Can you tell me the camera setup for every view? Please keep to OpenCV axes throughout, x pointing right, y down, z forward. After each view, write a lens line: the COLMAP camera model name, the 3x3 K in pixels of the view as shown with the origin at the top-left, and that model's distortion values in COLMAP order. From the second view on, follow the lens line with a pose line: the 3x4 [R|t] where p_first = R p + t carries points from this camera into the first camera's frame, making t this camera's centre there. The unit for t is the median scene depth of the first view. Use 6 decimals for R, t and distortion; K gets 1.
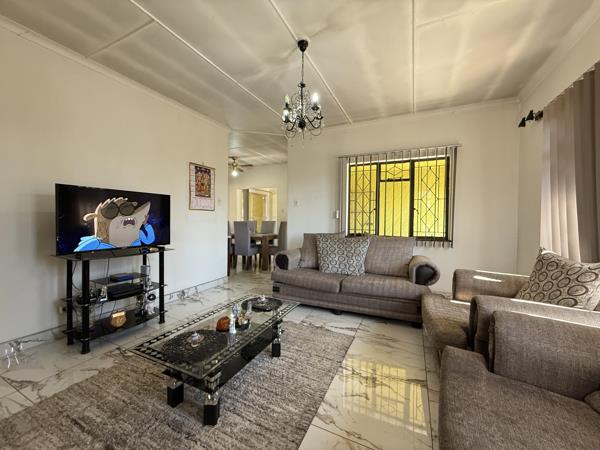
lens RADIAL K [[238.9, 0, 298.8], [0, 238.9, 223.1], [0, 0, 1]] dist [-0.002073, -0.000266]
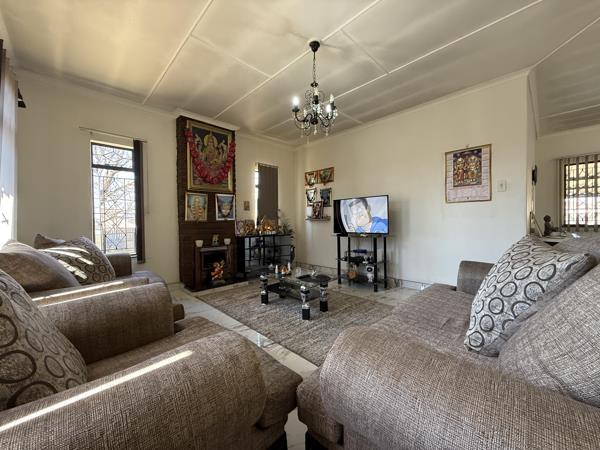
lens RADIAL K [[238.9, 0, 300.8], [0, 238.9, 223.1], [0, 0, 1]] dist [-0.002073, -0.000266]
pose [[-0.336864, 0.004390, -0.941543, 0.582926], [-0.002221, 0.999983, 0.005458, 0.017413], [0.941551, 0.003930, -0.336848, 0.733643]]
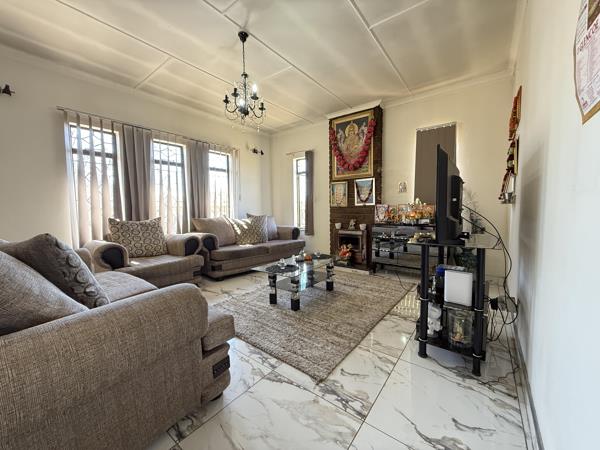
lens RADIAL K [[238.9, 0, 300.5], [0, 238.9, 223.7], [0, 0, 1]] dist [-0.002073, -0.000266]
pose [[-0.978522, -0.011843, 0.205800, -0.265535], [0.002888, 0.997463, 0.071130, 0.016415], [-0.206120, 0.070197, -0.976006, 1.156030]]
